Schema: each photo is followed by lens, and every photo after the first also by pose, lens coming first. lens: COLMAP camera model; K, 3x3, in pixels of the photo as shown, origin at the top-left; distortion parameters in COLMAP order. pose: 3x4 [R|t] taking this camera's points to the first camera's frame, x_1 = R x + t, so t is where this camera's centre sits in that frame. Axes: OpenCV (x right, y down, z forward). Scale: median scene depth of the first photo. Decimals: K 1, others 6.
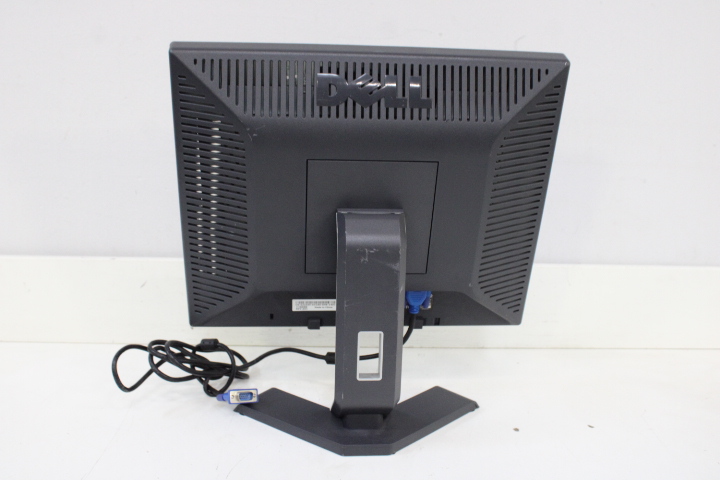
lens RADIAL K [[707.3, 0, 359.4], [0, 707.3, 243.4], [0, 0, 1]] dist [0.004840, 0.000000]
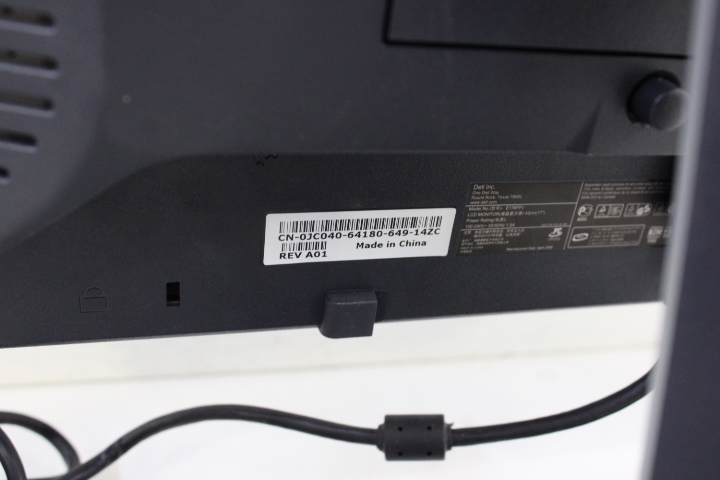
lens RADIAL K [[822.6, 0, 361.0], [0, 822.6, 240.4], [0, 0, 1]] dist [-0.055542, 0.000000]
pose [[0.982213, -0.038253, 0.183831, -0.113490], [0.030380, 0.998504, 0.045456, 0.076752], [-0.185295, -0.039063, 0.981906, 0.734911]]
